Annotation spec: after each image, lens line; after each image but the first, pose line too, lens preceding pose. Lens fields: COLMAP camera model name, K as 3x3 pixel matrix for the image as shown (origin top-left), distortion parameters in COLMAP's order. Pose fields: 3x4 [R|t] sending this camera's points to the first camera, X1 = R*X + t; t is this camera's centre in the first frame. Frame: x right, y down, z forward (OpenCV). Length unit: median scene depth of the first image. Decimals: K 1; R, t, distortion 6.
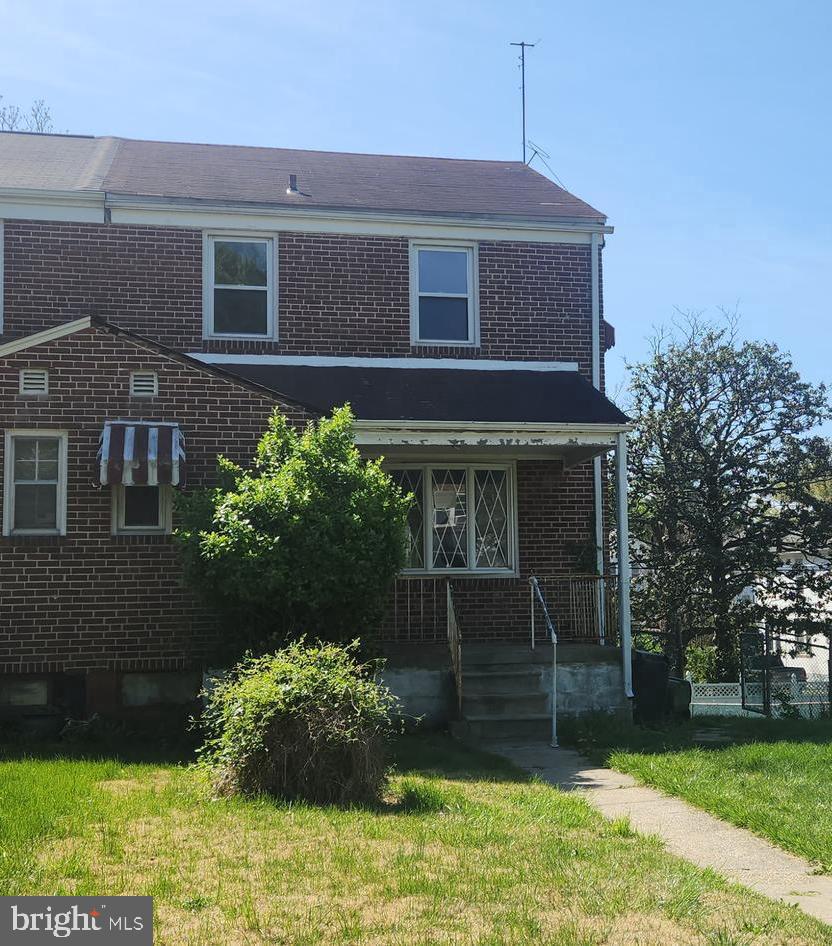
lens RADIAL K [[1338.8, 0, 498.0], [0, 1338.8, 454.0], [0, 0, 1]] dist [0.101829, 0.000000]
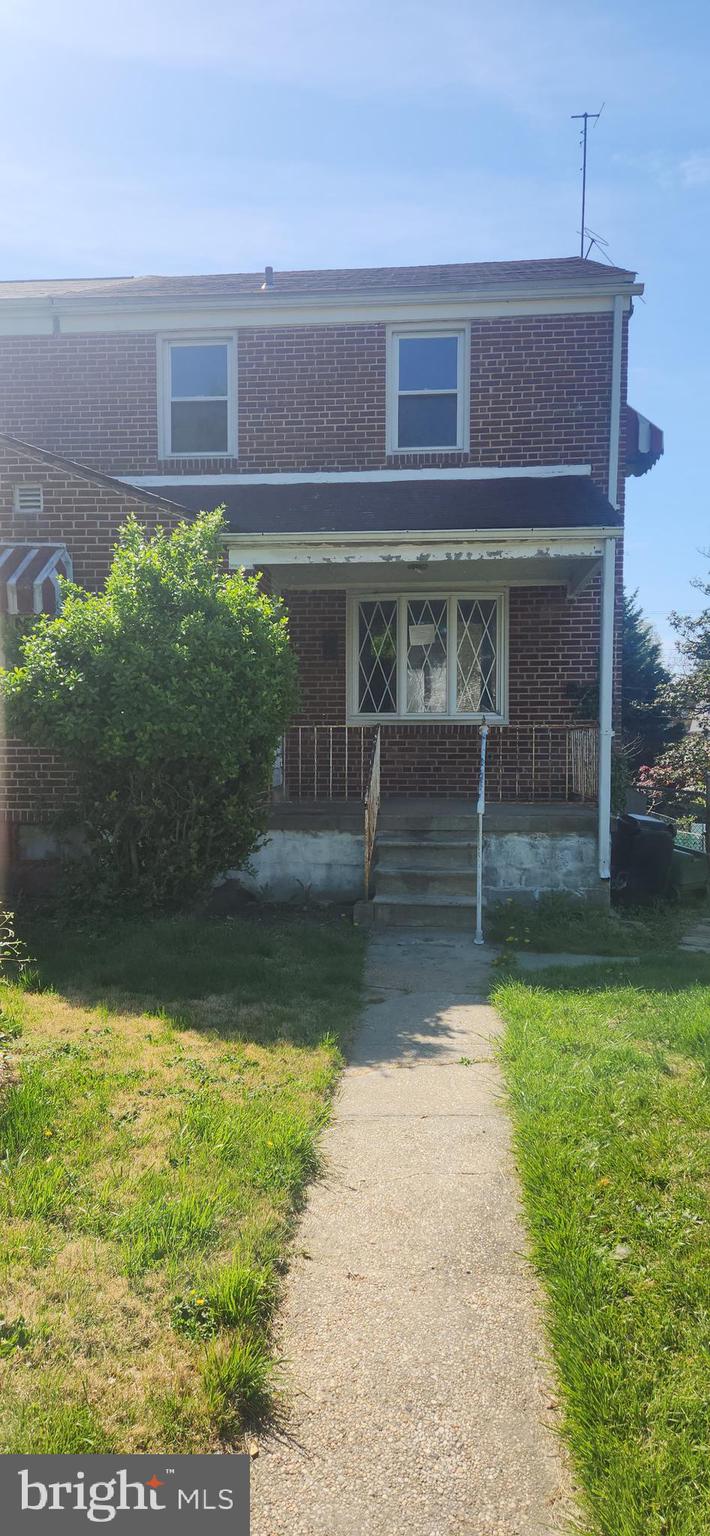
lens RADIAL K [[1006.7, 0, 342.1], [0, 1006.7, 774.8], [0, 0, 1]] dist [0.065602, -0.036080]
pose [[0.952257, 0.029155, -0.303902, 0.115329], [0.017715, 0.988476, 0.150337, 0.024886], [0.304783, -0.148543, 0.940767, 0.354419]]
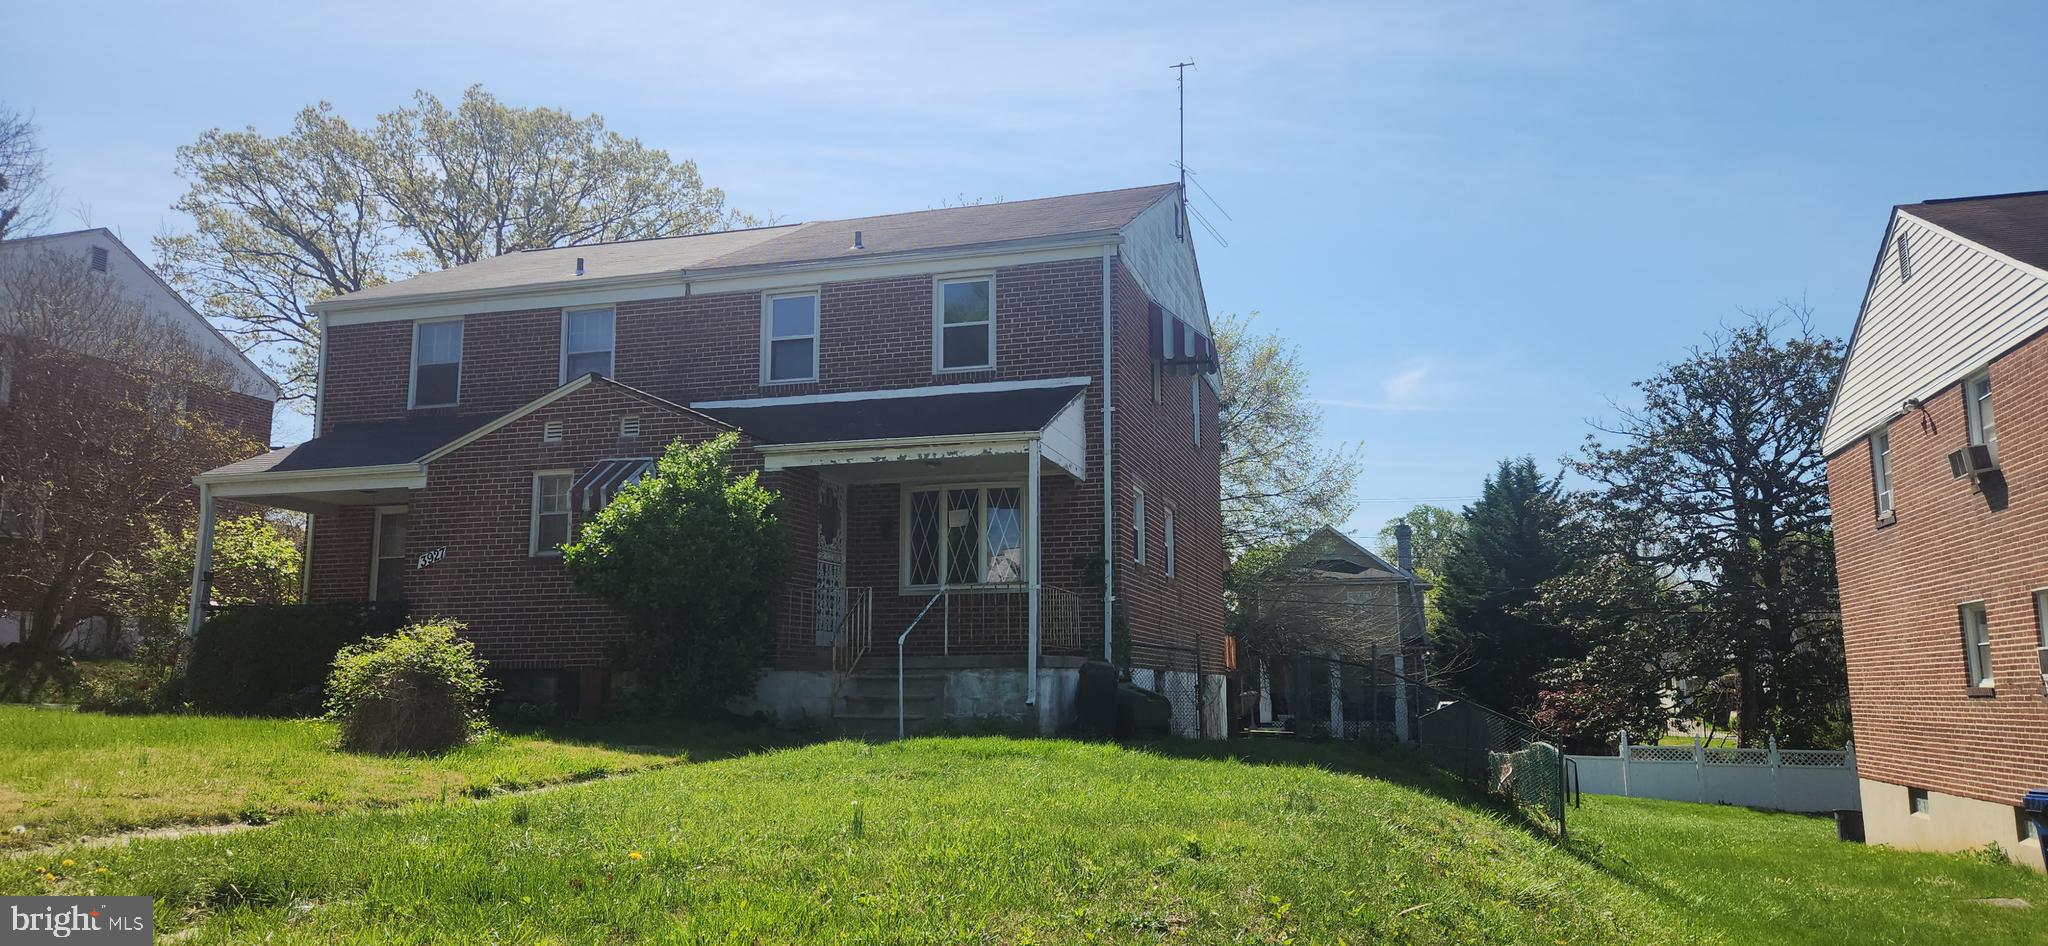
lens RADIAL K [[1342.3, 0, 1030.1], [0, 1342.3, 472.9], [0, 0, 1]] dist [0.065602, -0.036080]
pose [[0.880313, -0.059793, -0.470610, 0.510593], [0.044188, 0.998047, -0.044149, 0.048046], [0.472331, 0.018069, 0.881236, 0.105588]]
